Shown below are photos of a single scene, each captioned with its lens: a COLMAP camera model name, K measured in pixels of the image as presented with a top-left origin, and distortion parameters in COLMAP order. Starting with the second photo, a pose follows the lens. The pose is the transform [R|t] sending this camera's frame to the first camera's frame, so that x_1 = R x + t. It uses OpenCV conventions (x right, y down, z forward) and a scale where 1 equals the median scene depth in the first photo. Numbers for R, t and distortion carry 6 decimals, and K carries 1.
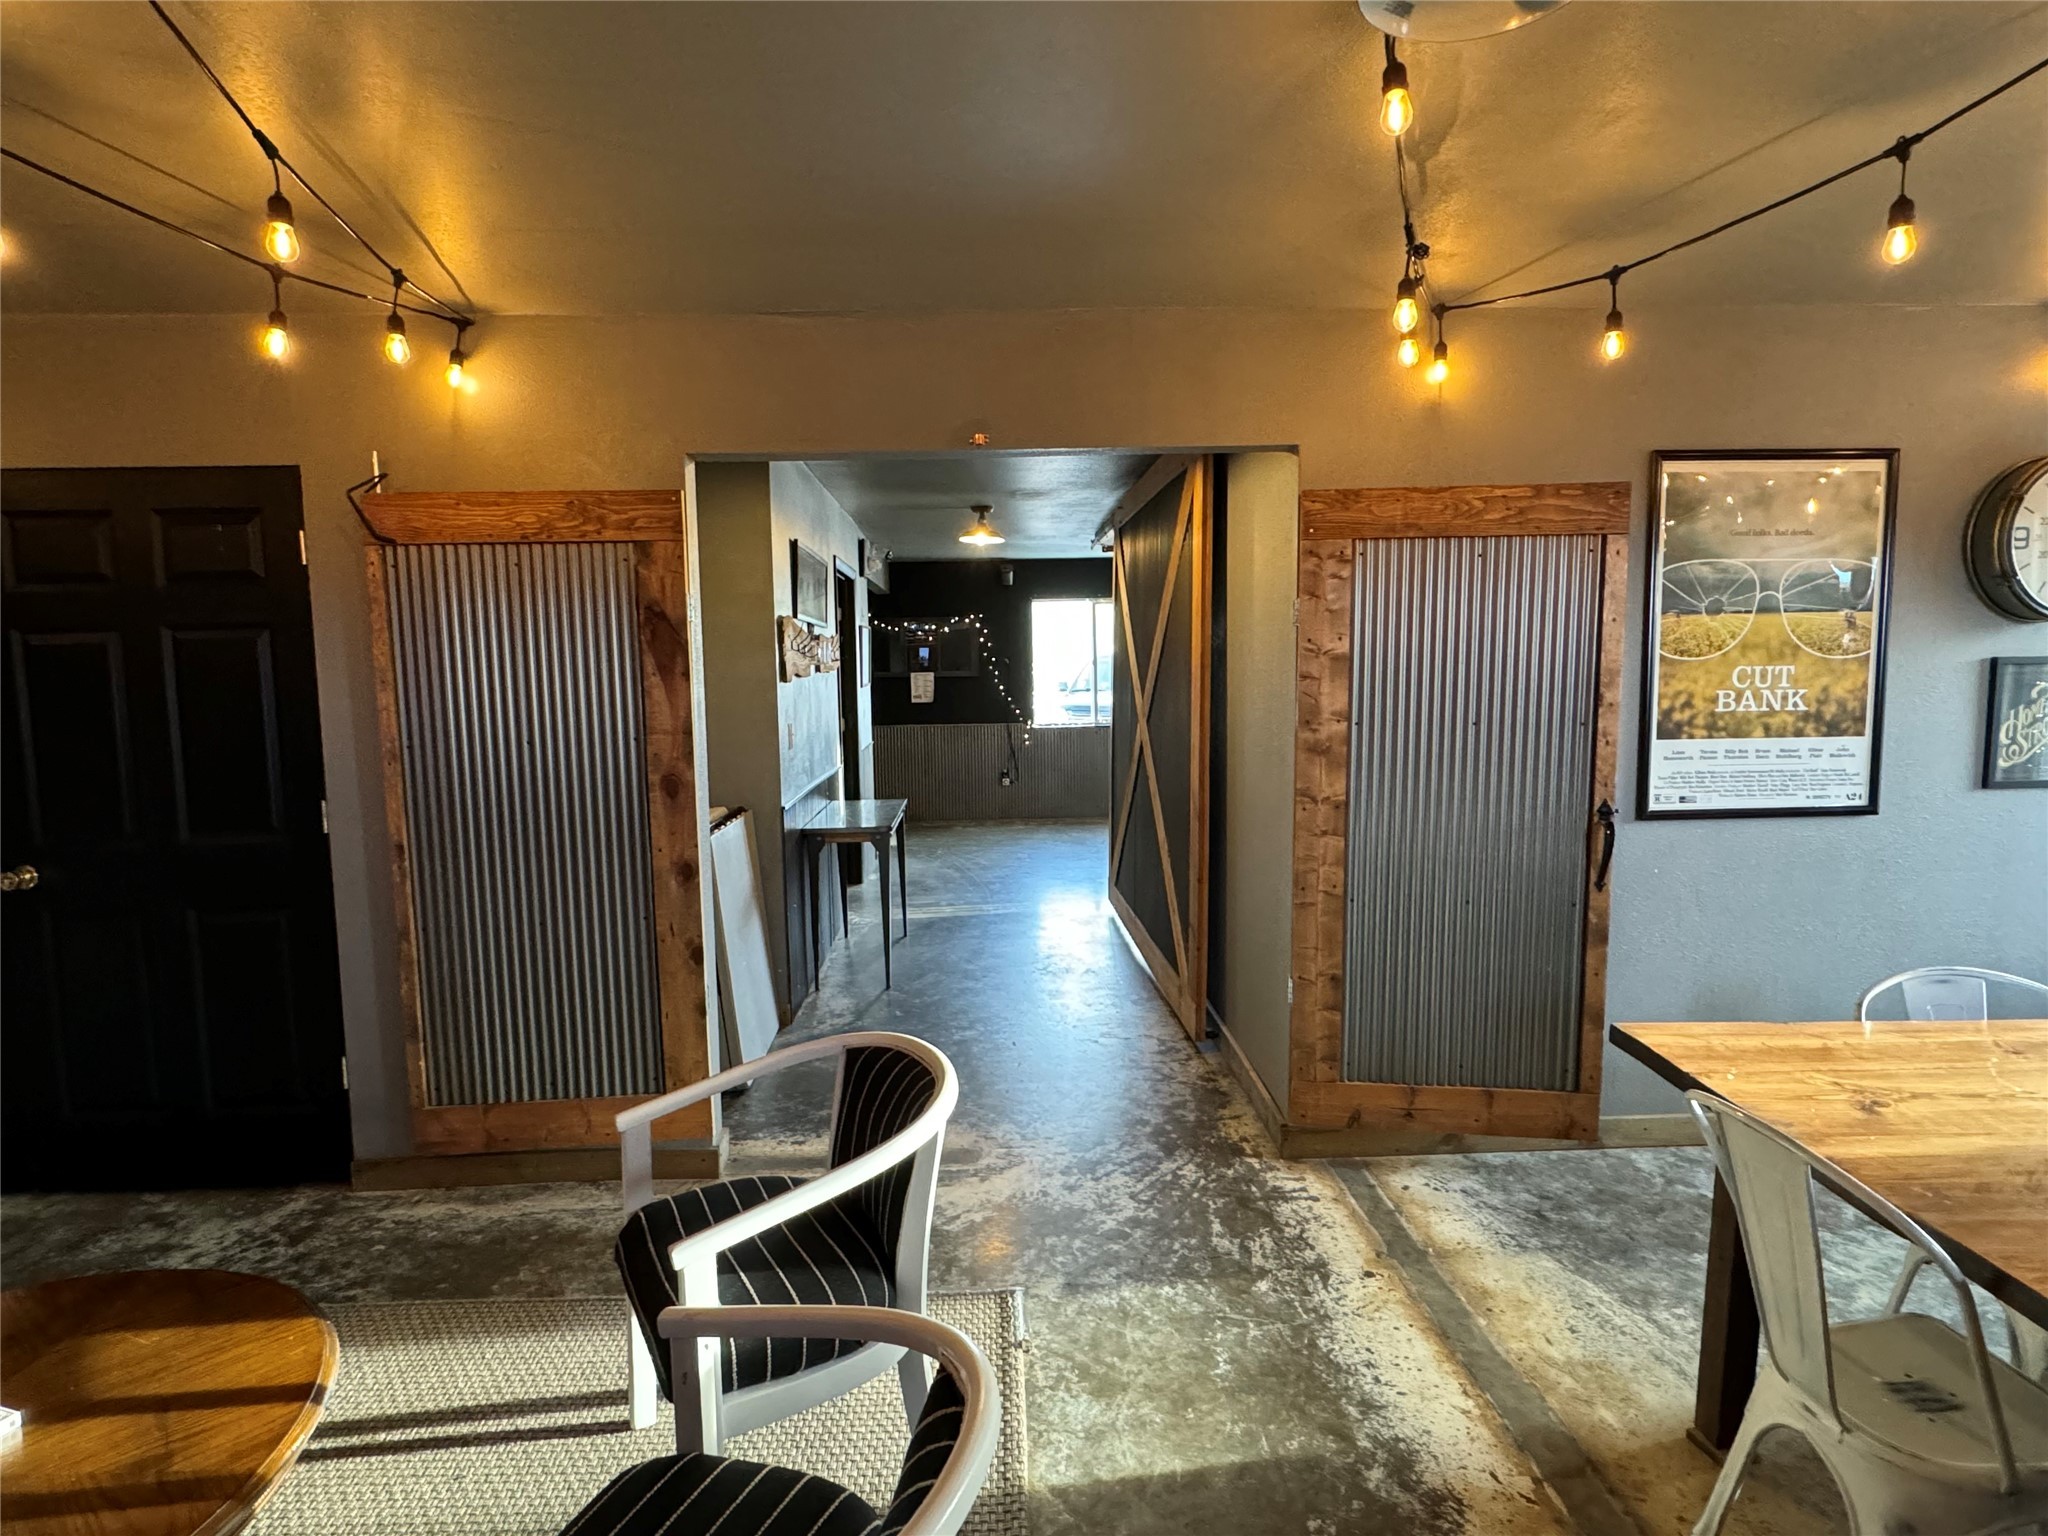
lens RADIAL K [[1064.6, 0, 1024.0], [0, 1064.6, 768.0], [0, 0, 1]] dist [-0.000011, -0.000005]
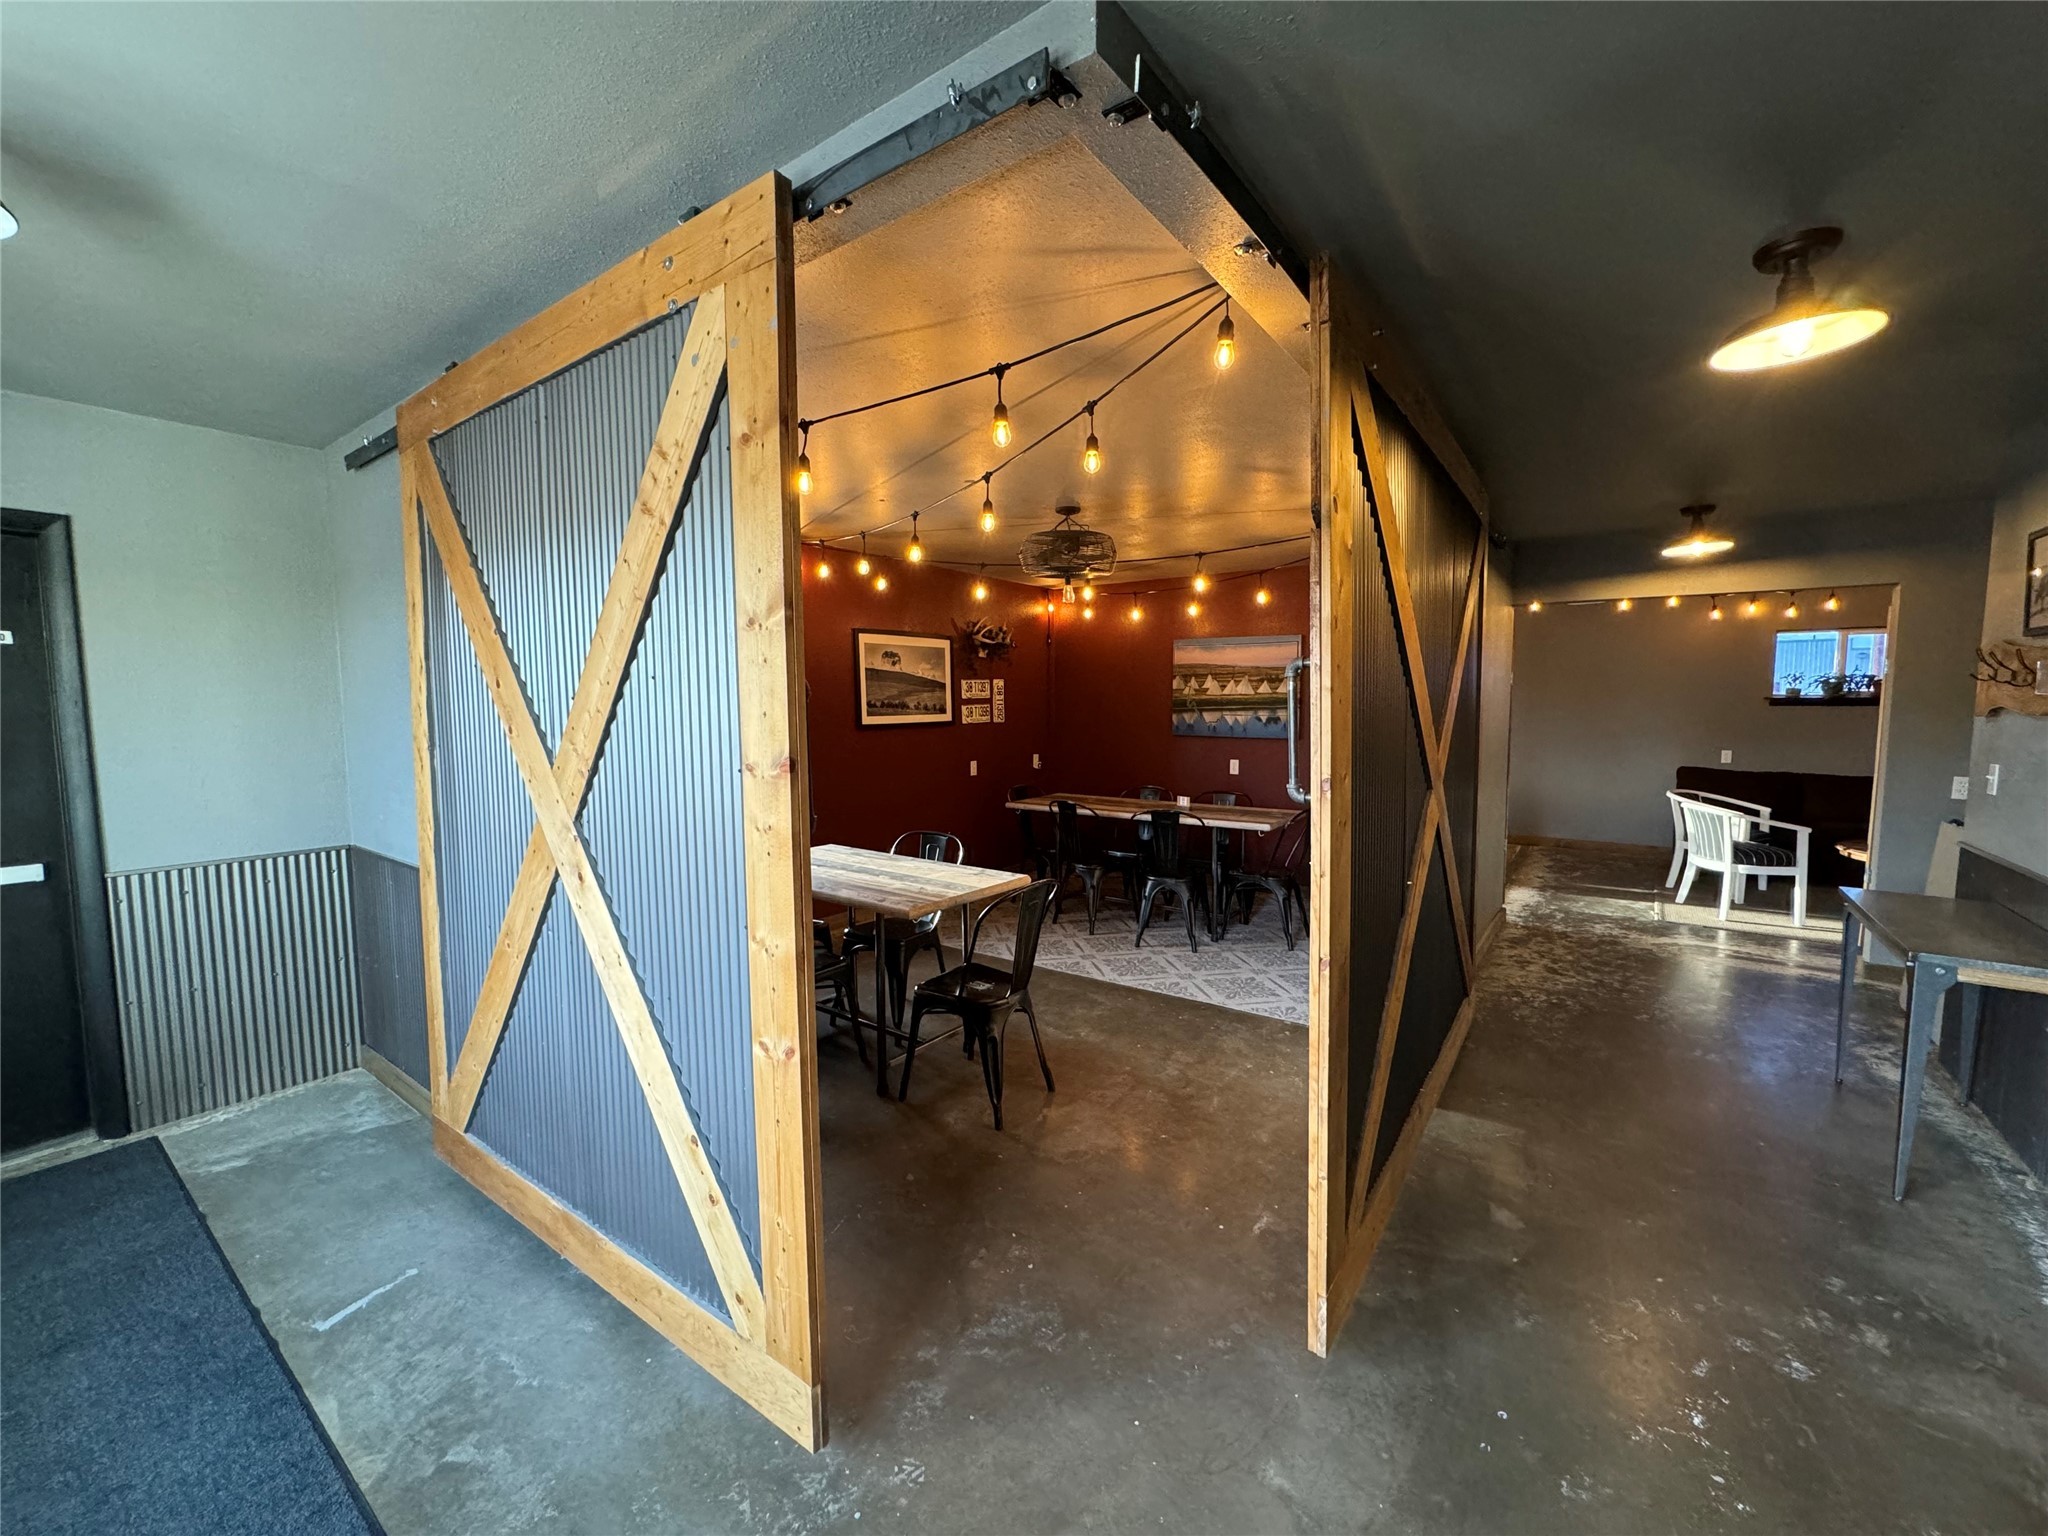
lens RADIAL K [[816.6, 0, 1024.6], [0, 816.6, 767.1], [0, 0, 1]] dist [-0.000949, 0.000064]
pose [[-0.775275, -0.033512, 0.630734, -0.044370], [0.091821, 0.982004, 0.165038, -0.328065], [-0.624914, 0.185864, -0.758246, 2.902040]]
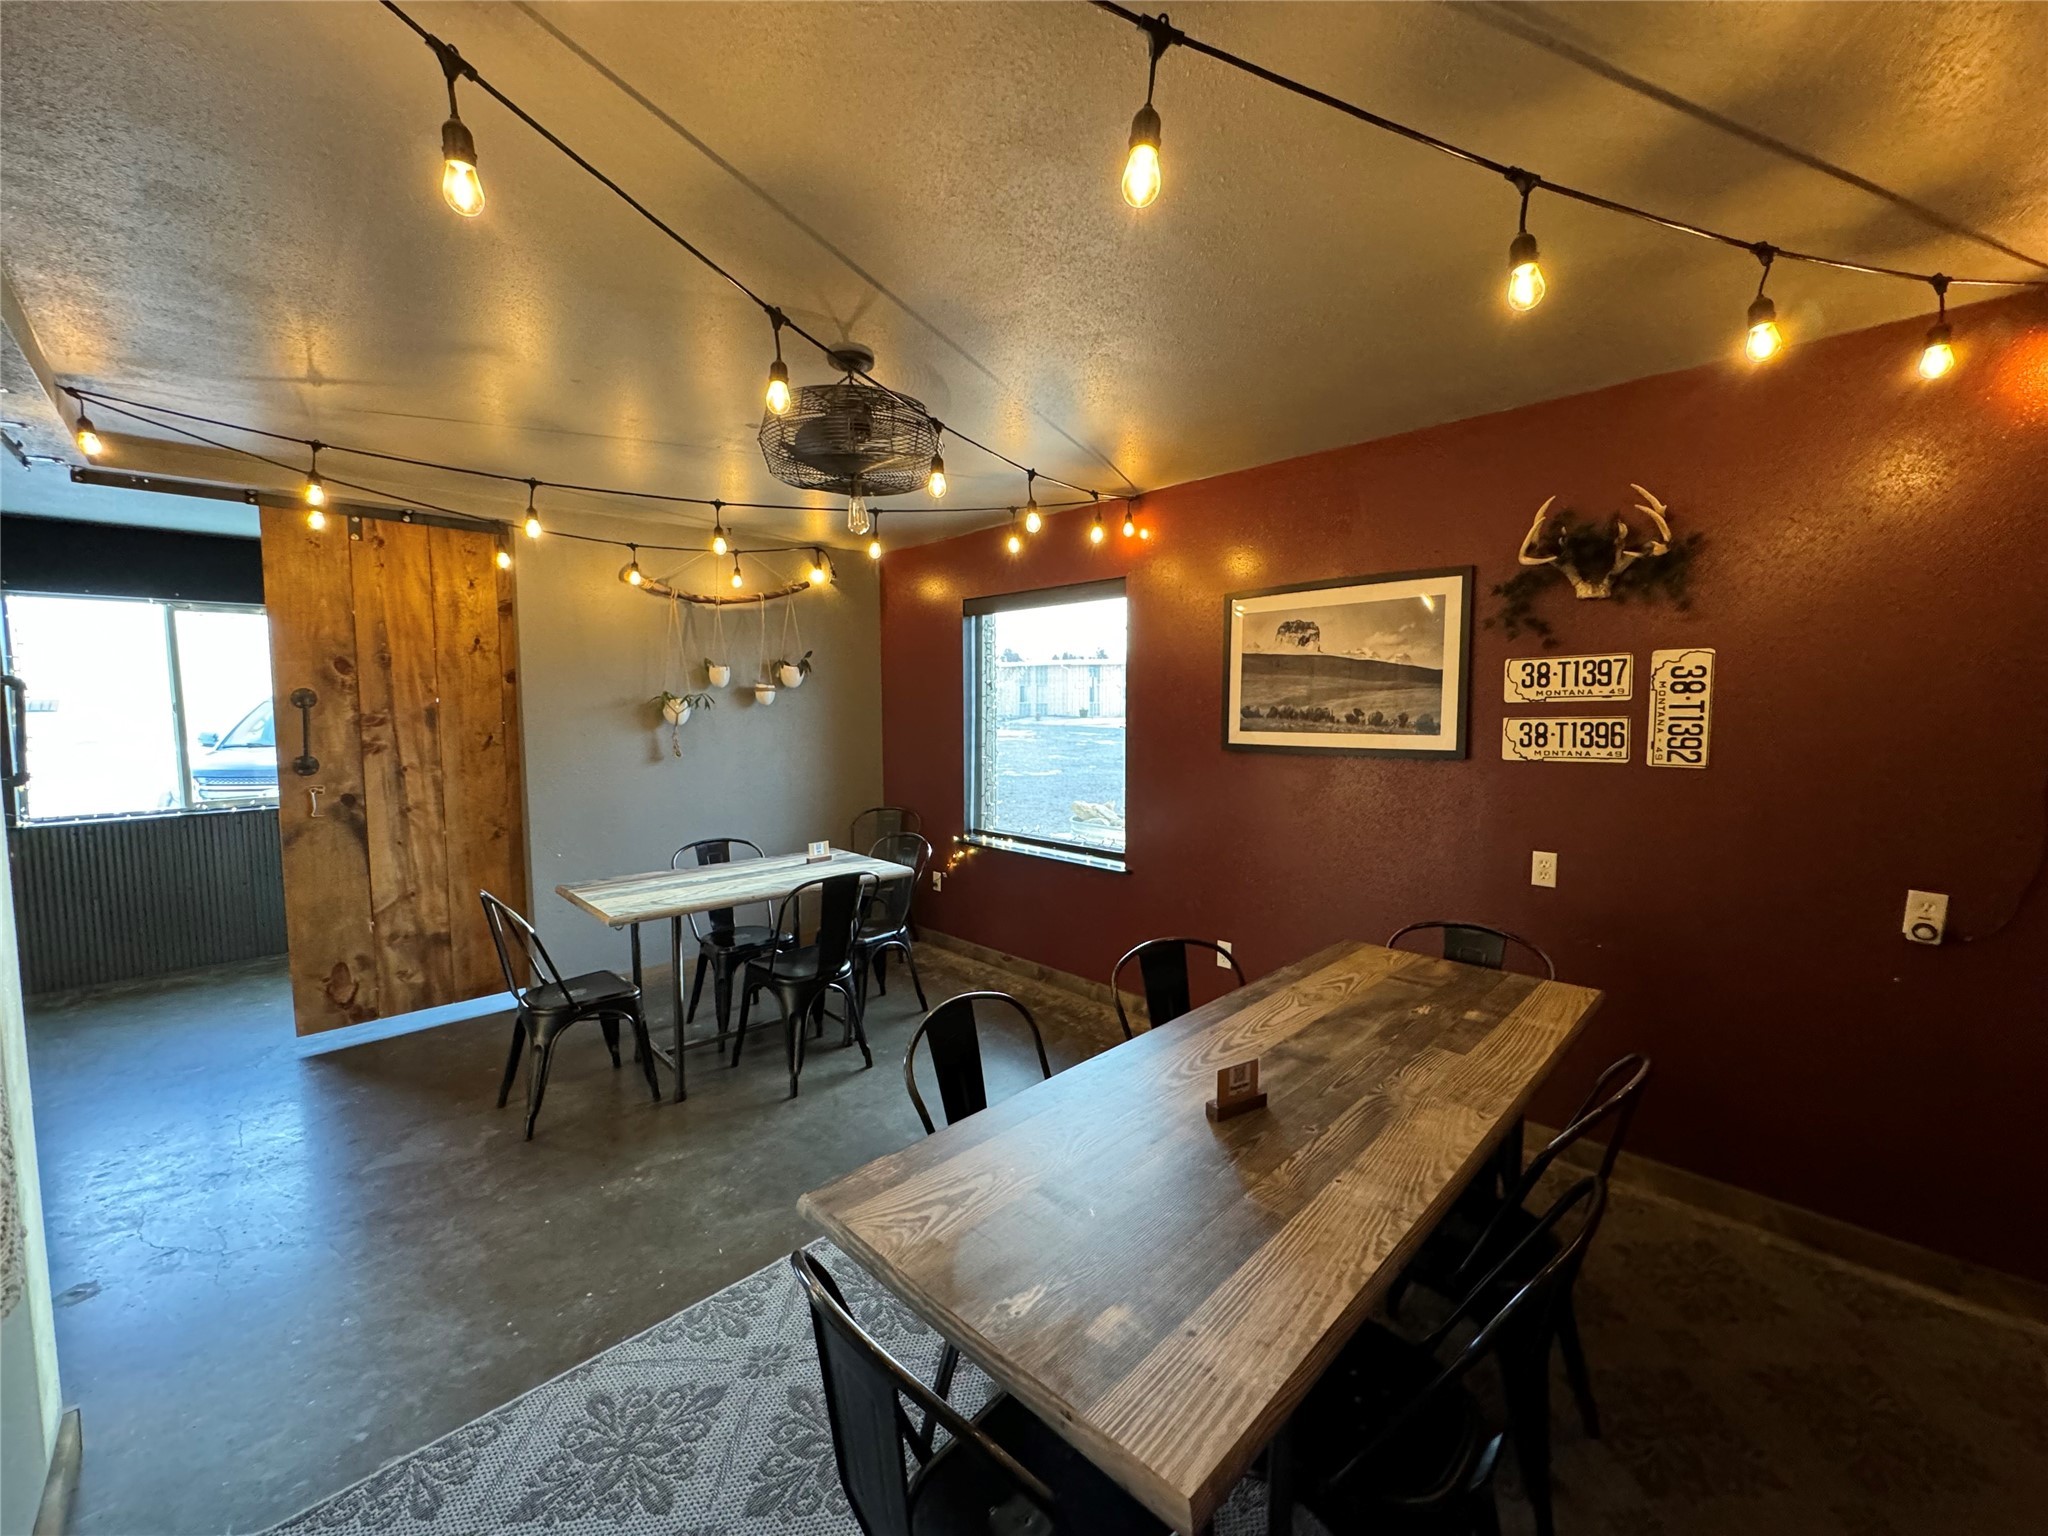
lens RADIAL K [[816.6, 0, 1024.6], [0, 816.6, 767.1], [0, 0, 1]] dist [-0.000949, 0.000064]
pose [[0.751083, -0.038352, 0.659093, 0.373003], [0.071162, 0.997198, -0.023067, -0.126522], [-0.656361, 0.064228, 0.751708, 1.155643]]
